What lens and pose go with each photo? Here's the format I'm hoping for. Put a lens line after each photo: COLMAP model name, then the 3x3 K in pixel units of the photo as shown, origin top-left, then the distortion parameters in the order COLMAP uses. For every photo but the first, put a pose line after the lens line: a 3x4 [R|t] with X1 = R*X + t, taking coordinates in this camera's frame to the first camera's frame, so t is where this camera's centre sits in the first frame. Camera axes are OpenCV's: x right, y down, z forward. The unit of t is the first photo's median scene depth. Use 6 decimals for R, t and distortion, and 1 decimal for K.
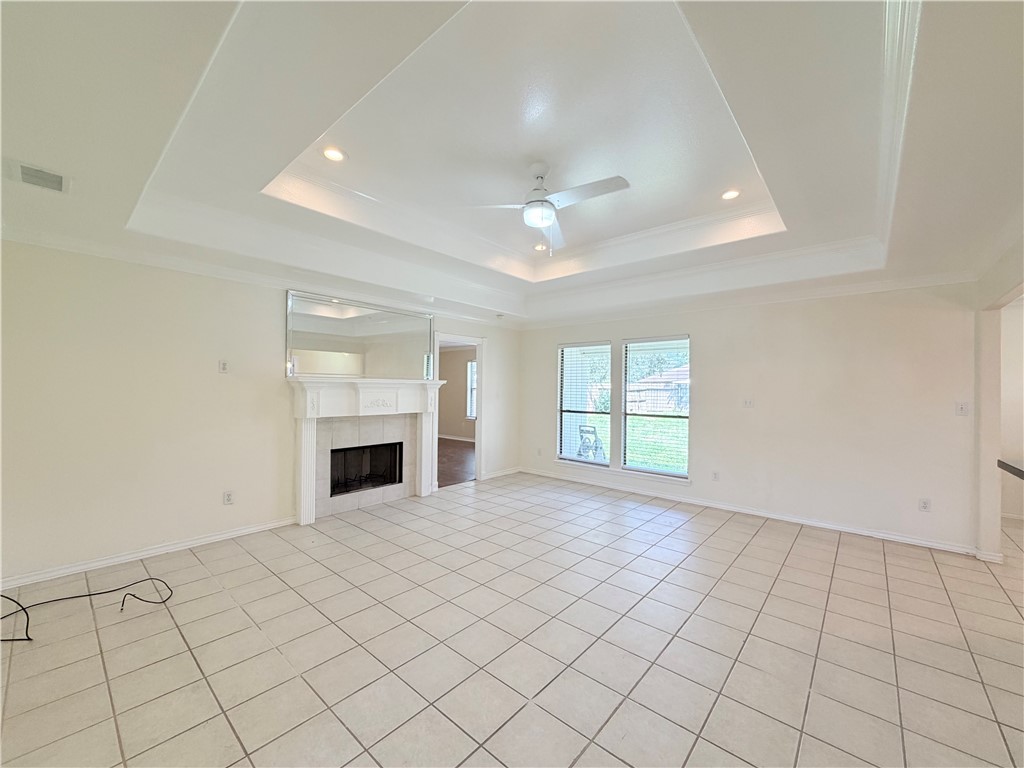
lens RADIAL K [[407.6, 0, 506.7], [0, 407.6, 386.8], [0, 0, 1]] dist [-0.000302, -0.000167]
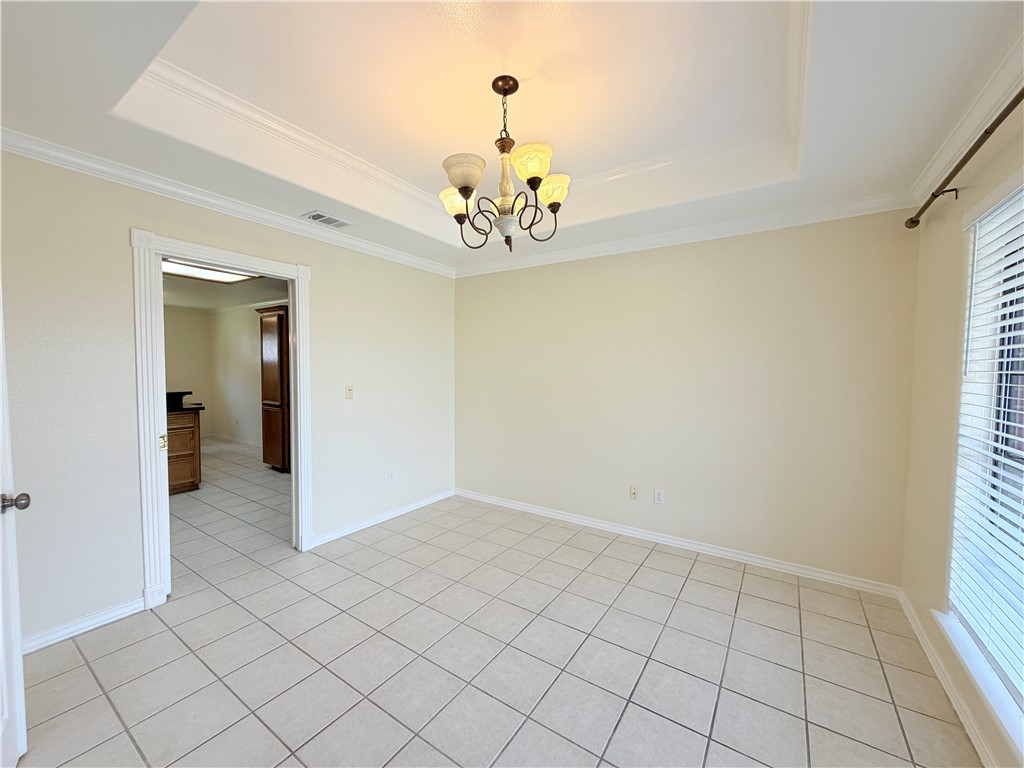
lens RADIAL K [[407.6, 0, 506.7], [0, 407.6, 386.8], [0, 0, 1]] dist [-0.000302, -0.000167]
pose [[0.992157, -0.006430, 0.124830, 0.152674], [0.000662, 0.998932, 0.046189, 0.002745], [-0.124994, -0.045745, 0.991102, 0.171768]]
